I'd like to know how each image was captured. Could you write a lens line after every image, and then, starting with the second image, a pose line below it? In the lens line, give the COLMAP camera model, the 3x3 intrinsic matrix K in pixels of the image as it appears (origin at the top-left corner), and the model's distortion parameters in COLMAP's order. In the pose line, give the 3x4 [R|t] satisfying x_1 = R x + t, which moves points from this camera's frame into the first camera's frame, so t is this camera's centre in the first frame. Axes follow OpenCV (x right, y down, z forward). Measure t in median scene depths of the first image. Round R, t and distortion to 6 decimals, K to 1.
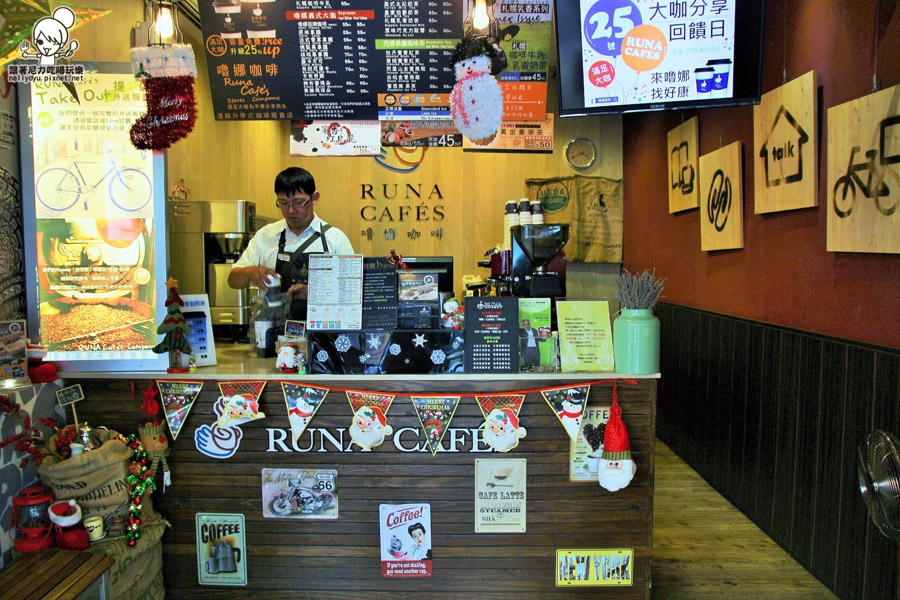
lens RADIAL K [[708.5, 0, 440.6], [0, 708.5, 301.6], [0, 0, 1]] dist [-0.112534, 0.103865]
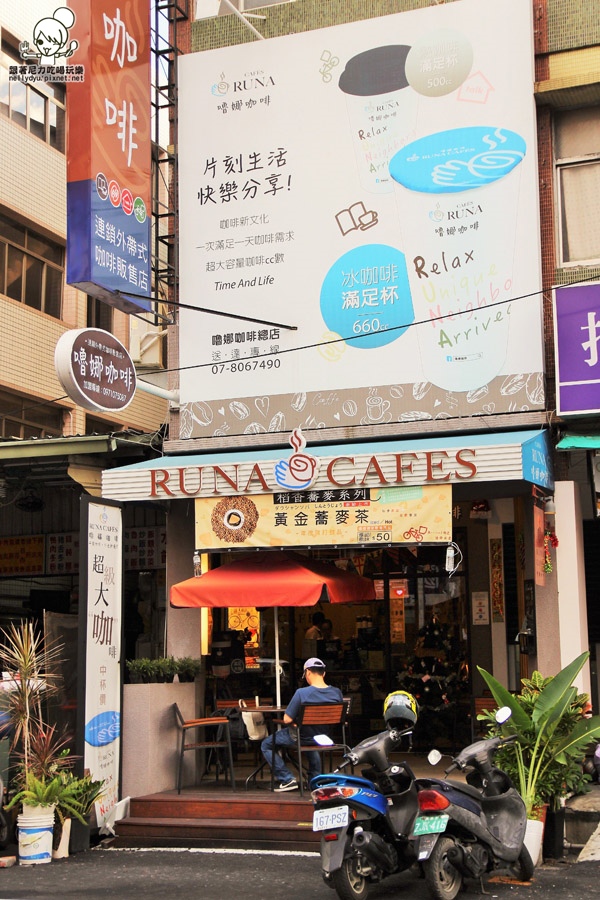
lens RADIAL K [[1347.2, 0, 301.3], [0, 1347.2, 451.1], [0, 0, 1]] dist [0.007633, 0.054658]
pose [[0.999285, -0.004991, 0.037467, -0.374964], [0.012813, 0.977279, -0.211571, 0.390501], [-0.035560, 0.211900, 0.976644, -5.122501]]
